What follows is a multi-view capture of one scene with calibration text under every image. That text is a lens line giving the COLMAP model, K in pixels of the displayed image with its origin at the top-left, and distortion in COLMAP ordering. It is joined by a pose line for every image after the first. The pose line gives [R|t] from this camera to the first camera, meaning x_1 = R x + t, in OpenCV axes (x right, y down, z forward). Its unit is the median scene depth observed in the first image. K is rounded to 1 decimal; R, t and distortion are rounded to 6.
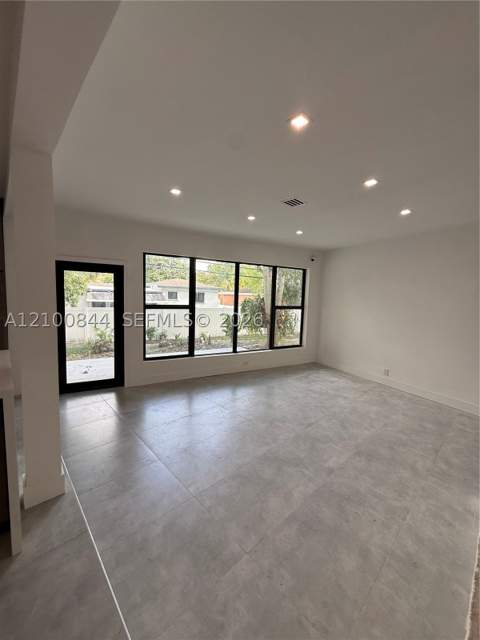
lens RADIAL K [[253.0, 0, 240.0], [0, 253.0, 320.0], [0, 0, 1]] dist [0.000707, 0.000288]
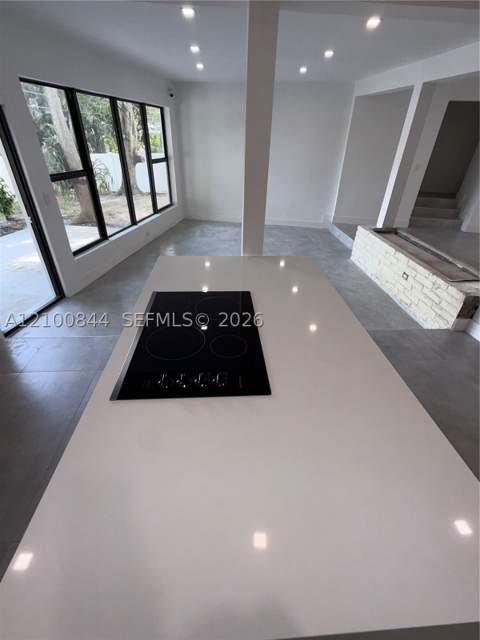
lens RADIAL K [[288.9, 0, 240.0], [0, 288.9, 320.0], [0, 0, 1]] dist [-0.000374, 0.000422]
pose [[0.630895, -0.427980, 0.647151, -0.512031], [0.069592, 0.861953, 0.502190, -0.055240], [-0.772741, -0.271792, 0.573586, 0.048809]]
